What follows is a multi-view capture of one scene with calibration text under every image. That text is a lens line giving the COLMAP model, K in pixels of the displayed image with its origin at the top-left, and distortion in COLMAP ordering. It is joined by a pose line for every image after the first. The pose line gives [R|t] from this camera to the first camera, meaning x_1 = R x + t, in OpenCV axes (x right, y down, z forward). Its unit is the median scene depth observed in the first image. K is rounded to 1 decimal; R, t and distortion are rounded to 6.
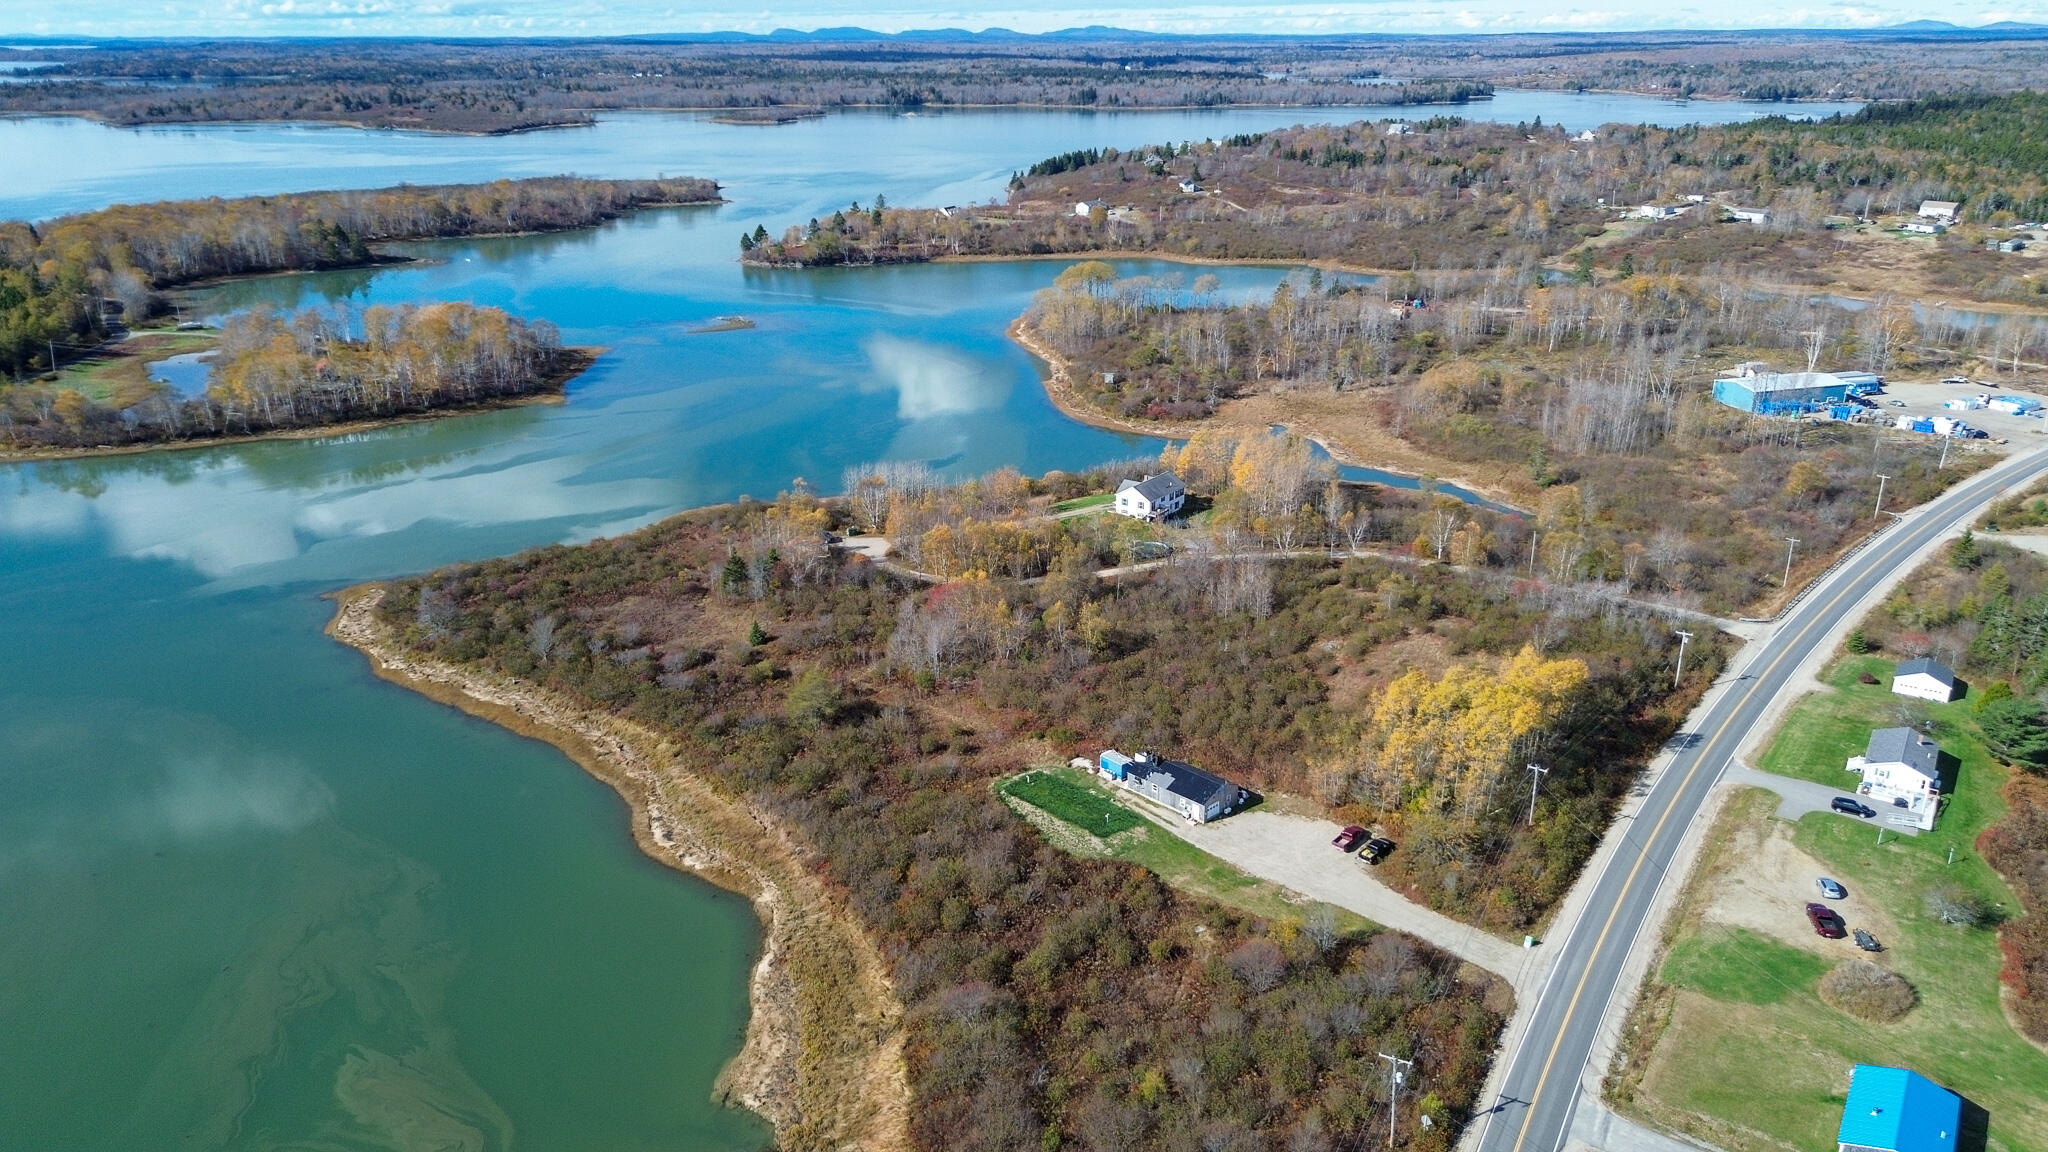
lens RADIAL K [[1447.0, 0, 1031.5], [0, 1447.0, 588.7], [0, 0, 1]] dist [0.057352, -0.056609]
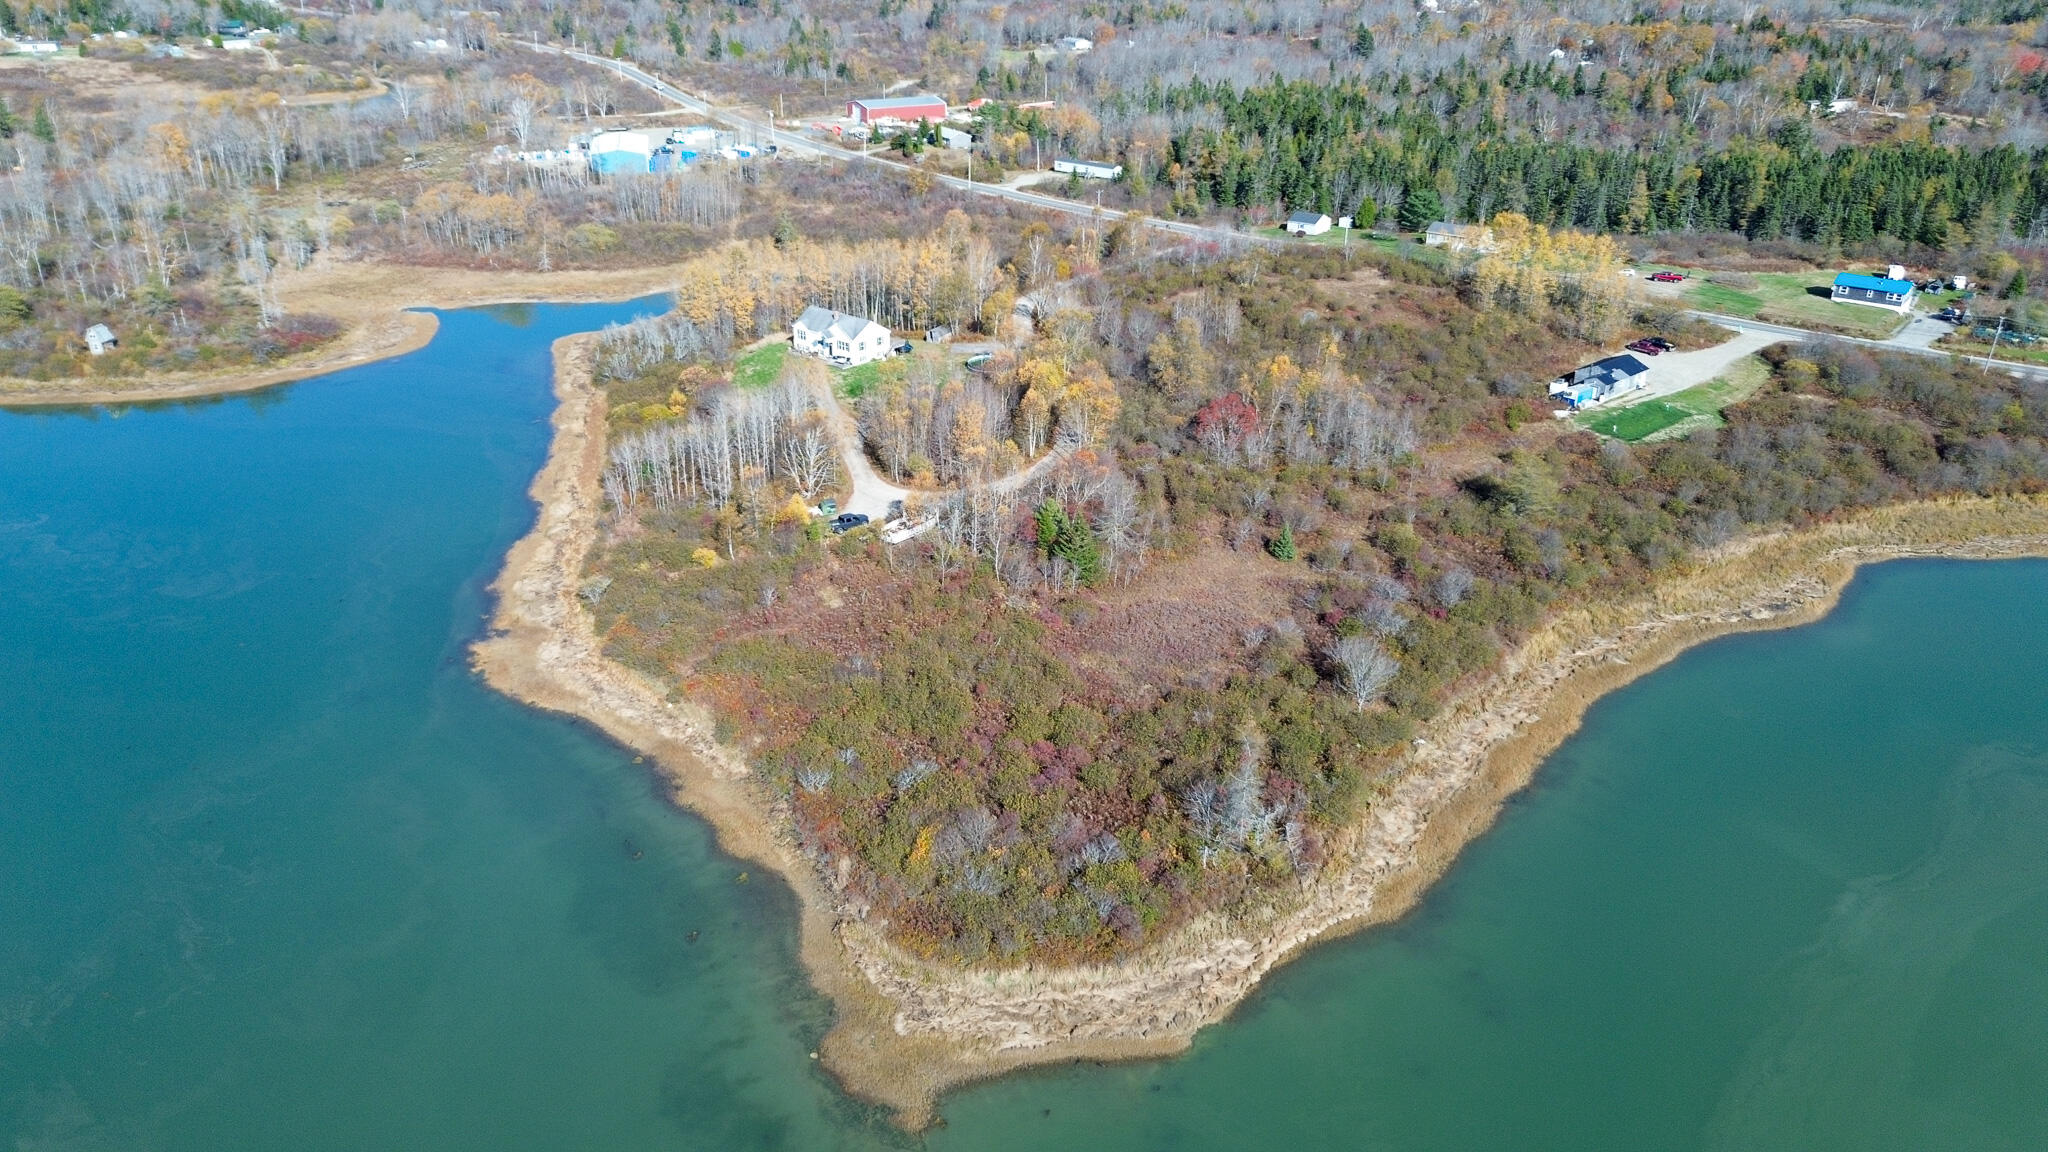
lens RADIAL K [[1447.0, 0, 1025.4], [0, 1447.0, 561.5], [0, 0, 1]] dist [0.057352, -0.056609]
pose [[0.074263, -0.415018, 0.906777, -0.486188], [0.349674, 0.862394, 0.366067, -0.152535], [-0.933924, 0.289891, 0.209165, 0.558153]]
